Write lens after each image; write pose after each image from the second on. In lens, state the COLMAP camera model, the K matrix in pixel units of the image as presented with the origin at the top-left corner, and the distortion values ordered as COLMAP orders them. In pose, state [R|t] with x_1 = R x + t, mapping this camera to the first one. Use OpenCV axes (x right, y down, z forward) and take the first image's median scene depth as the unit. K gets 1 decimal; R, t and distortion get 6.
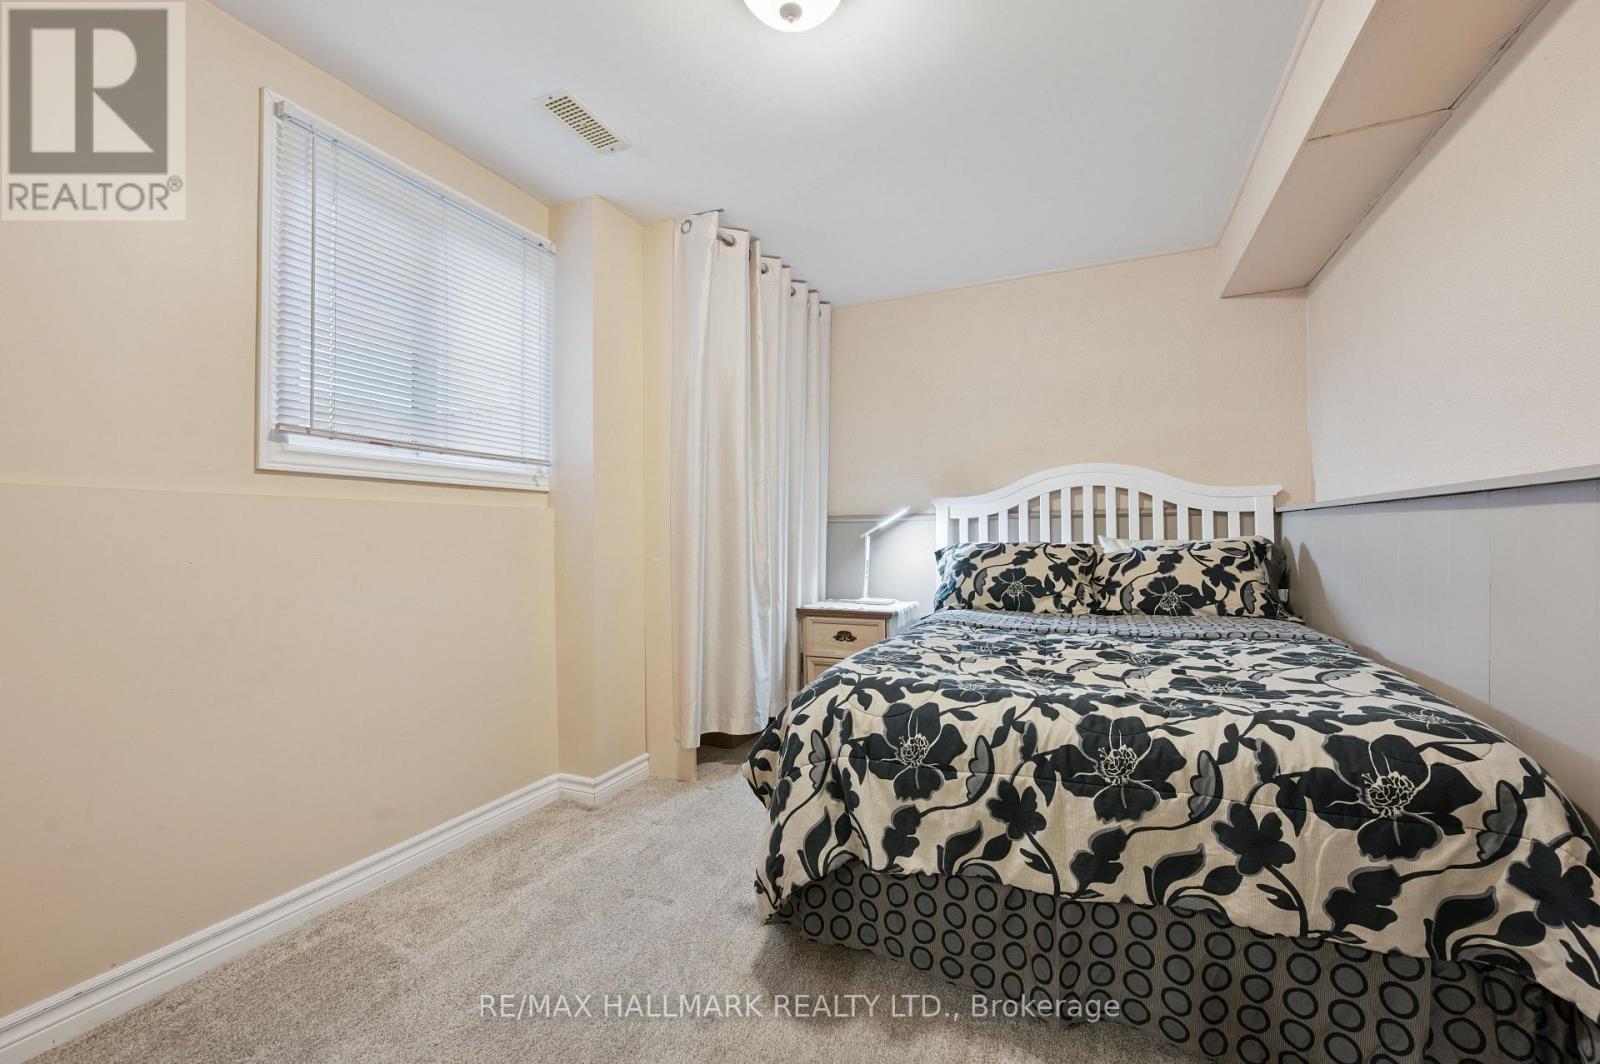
lens RADIAL K [[632.4, 0, 802.3], [0, 632.4, 534.2], [0, 0, 1]] dist [0.000670, -0.000096]
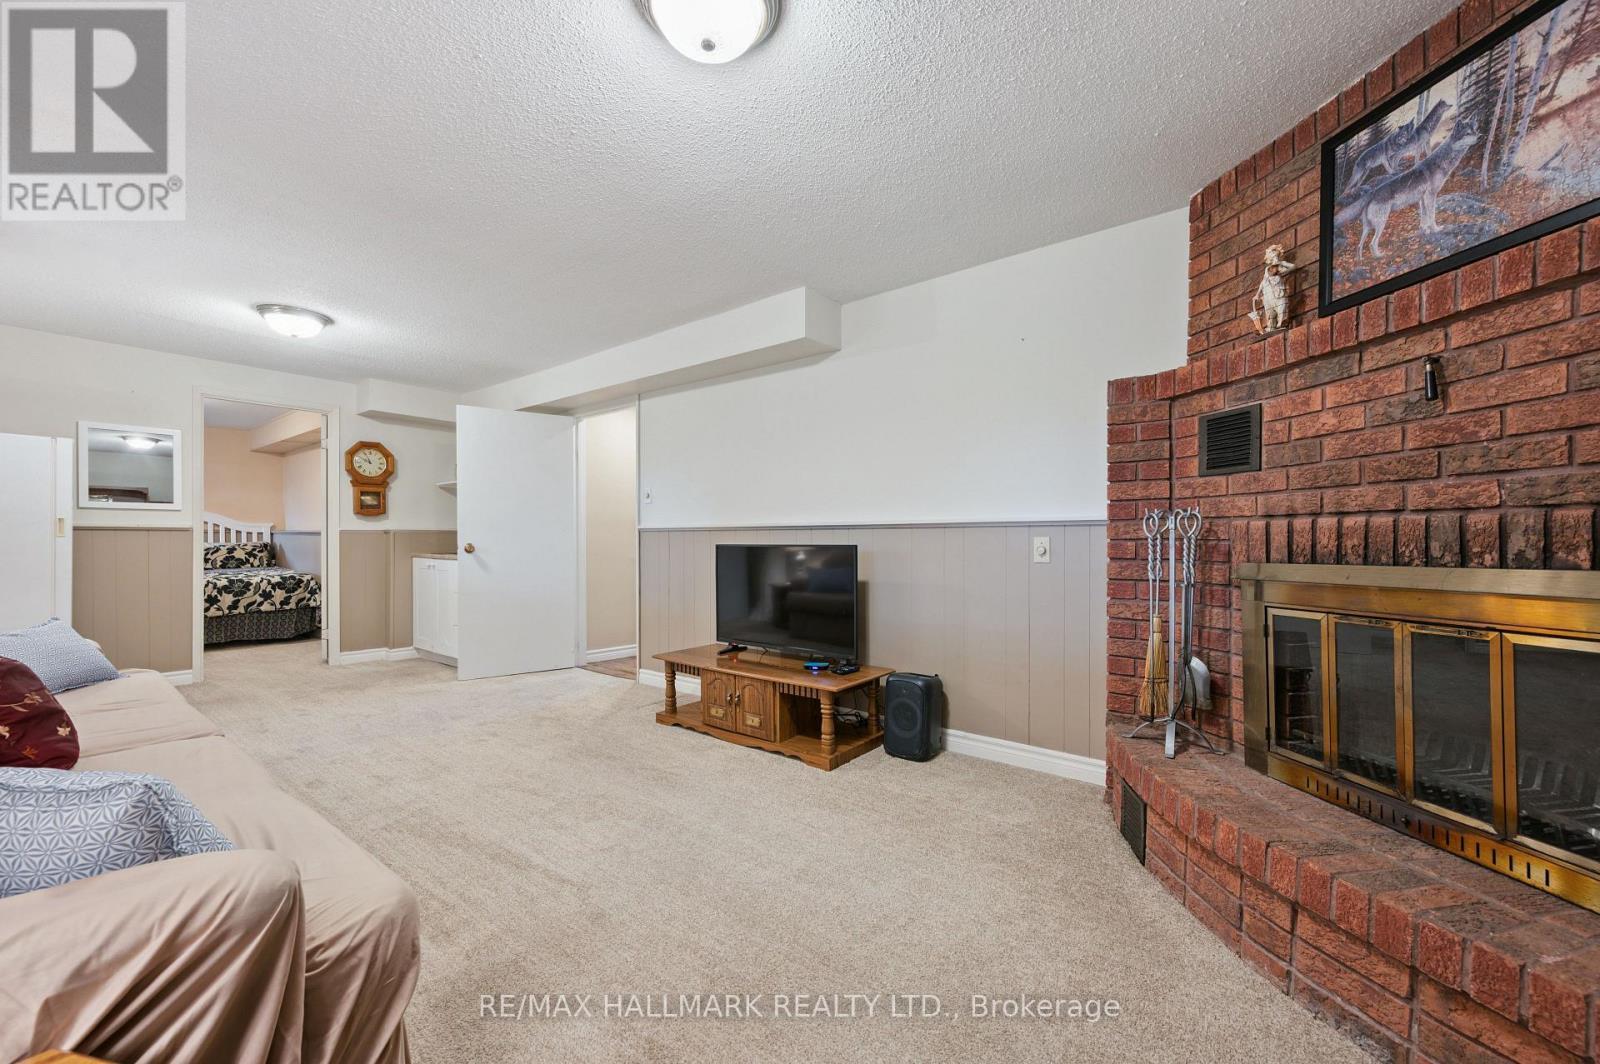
lens RADIAL K [[632.4, 0, 802.3], [0, 632.4, 534.2], [0, 0, 1]] dist [0.000670, -0.000096]
pose [[0.226200, 0.013260, 0.973991, -1.715402], [-0.003949, 0.999912, -0.012696, -0.002804], [-0.974073, -0.000975, 0.226233, -2.280130]]
